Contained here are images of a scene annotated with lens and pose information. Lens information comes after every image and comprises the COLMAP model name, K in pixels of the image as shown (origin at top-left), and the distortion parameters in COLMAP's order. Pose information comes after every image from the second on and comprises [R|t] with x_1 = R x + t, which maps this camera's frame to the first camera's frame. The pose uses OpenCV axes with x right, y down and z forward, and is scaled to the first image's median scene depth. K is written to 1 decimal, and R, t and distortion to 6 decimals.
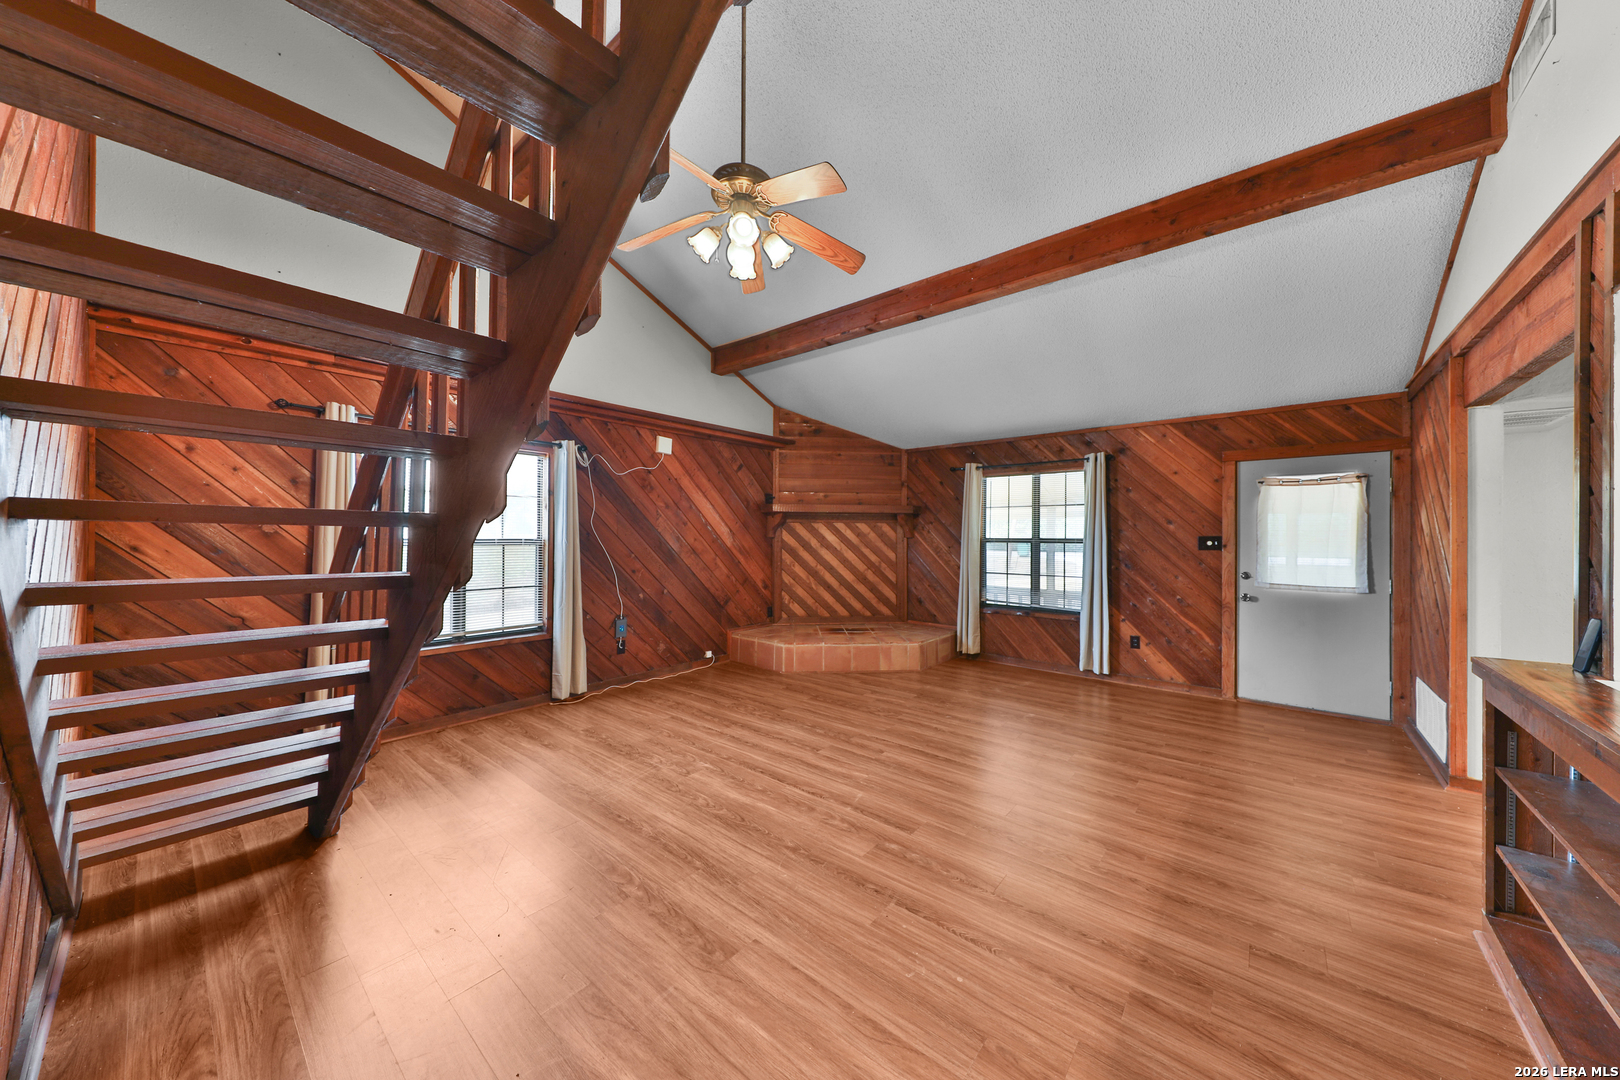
lens RADIAL K [[547.4, 0, 826.8], [0, 547.4, 536.5], [0, 0, 1]] dist [0.010245, -0.001671]
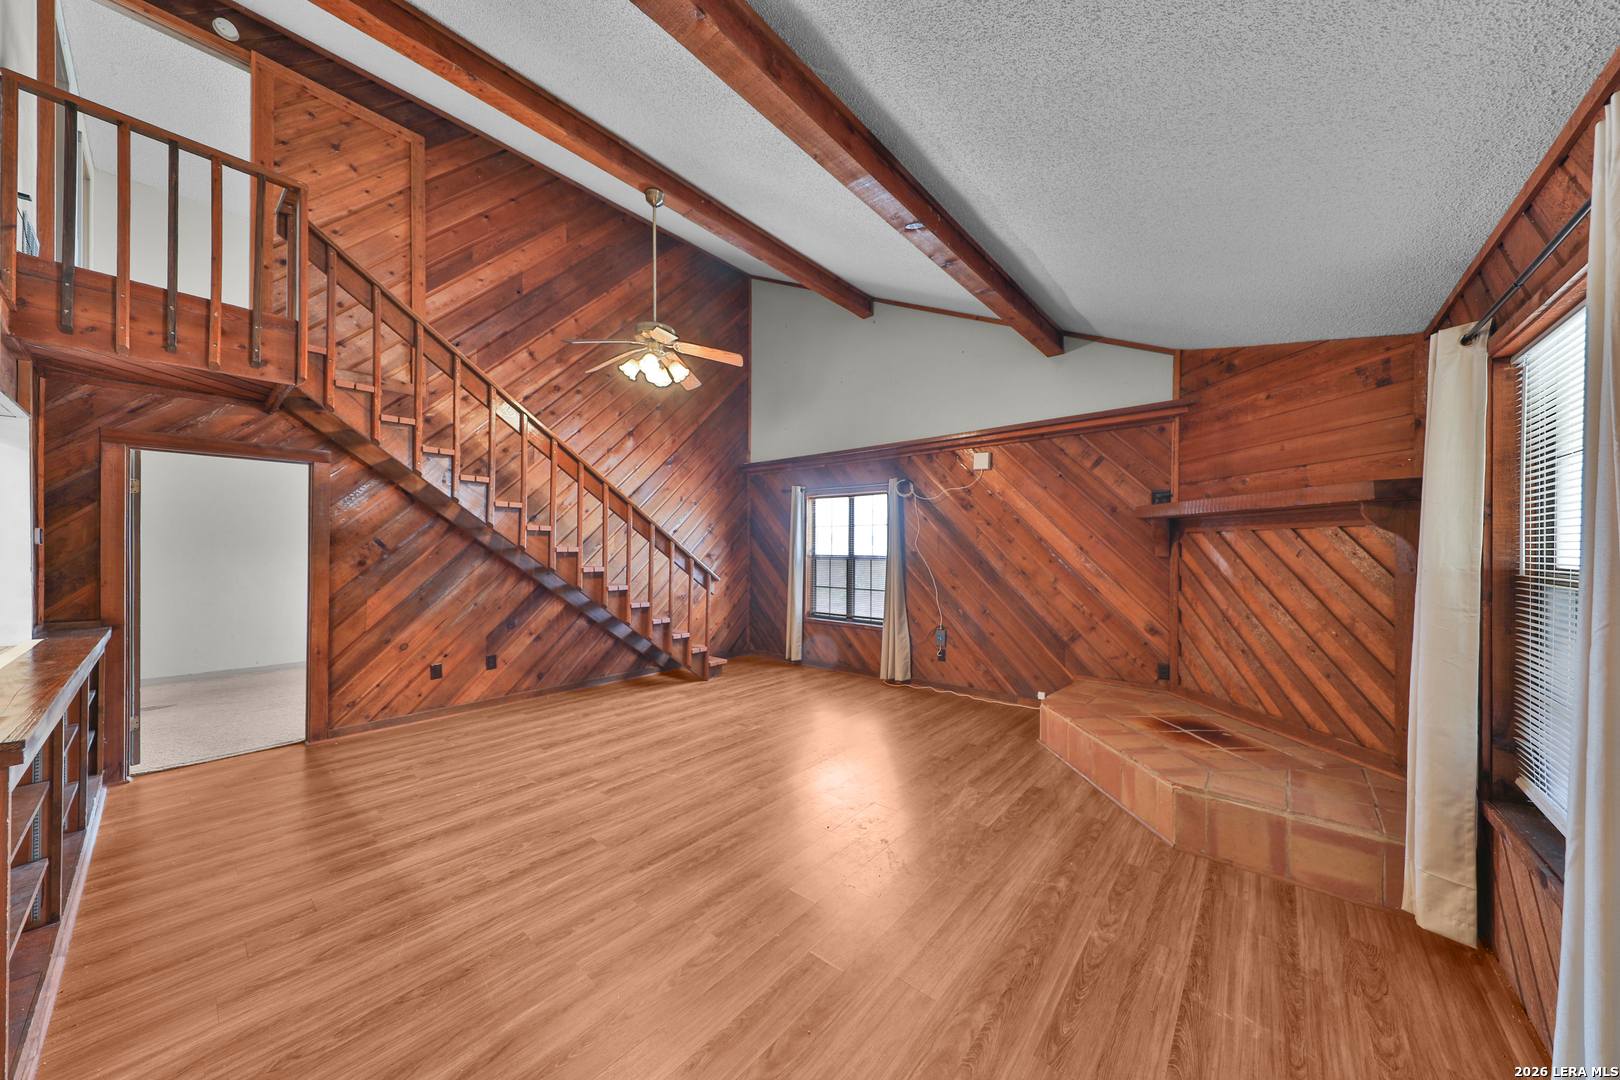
lens RADIAL K [[547.4, 0, 824.3], [0, 547.4, 548.2], [0, 0, 1]] dist [0.010245, -0.001671]
pose [[-0.018021, -0.003794, -0.999830, 0.726009], [-0.002378, 0.999990, -0.003752, -0.006778], [0.999835, 0.002310, -0.018030, 0.792836]]
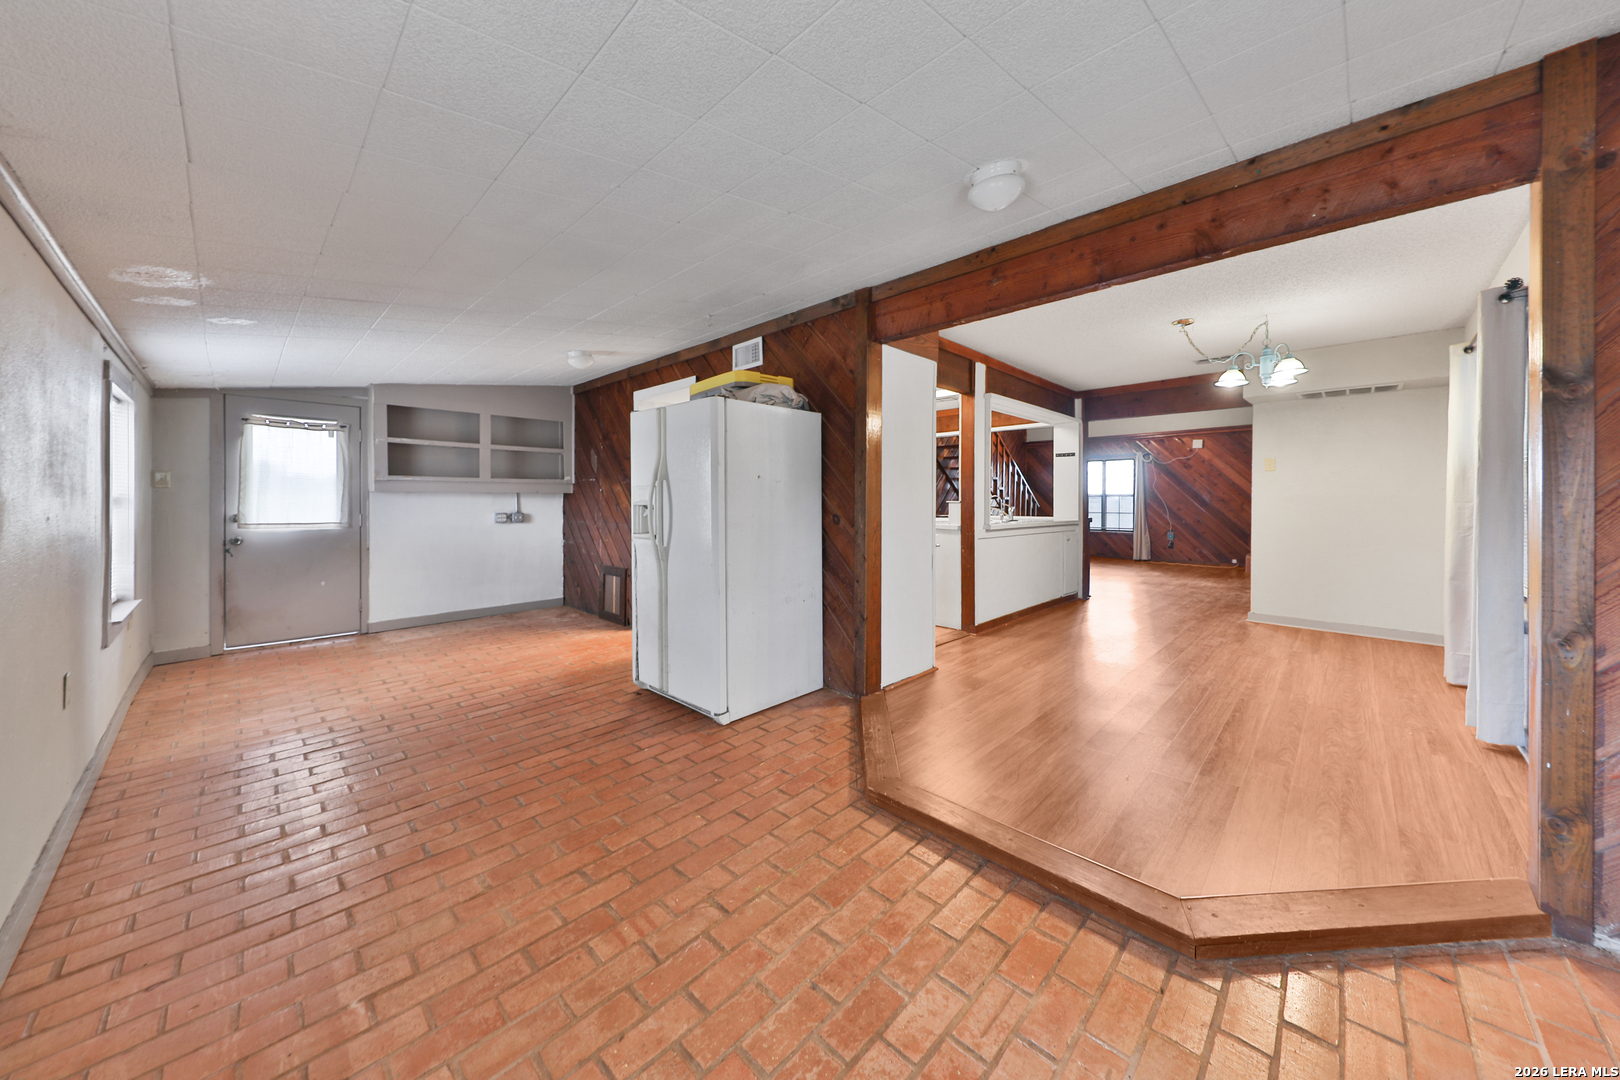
lens RADIAL K [[547.4, 0, 822.9], [0, 547.4, 501.5], [0, 0, 1]] dist [0.010245, -0.001671]
pose [[-0.070884, -0.007714, -0.997455, 1.825097], [-0.003439, 0.999966, -0.007489, 0.056611], [0.997479, 0.002899, -0.070908, -0.177628]]
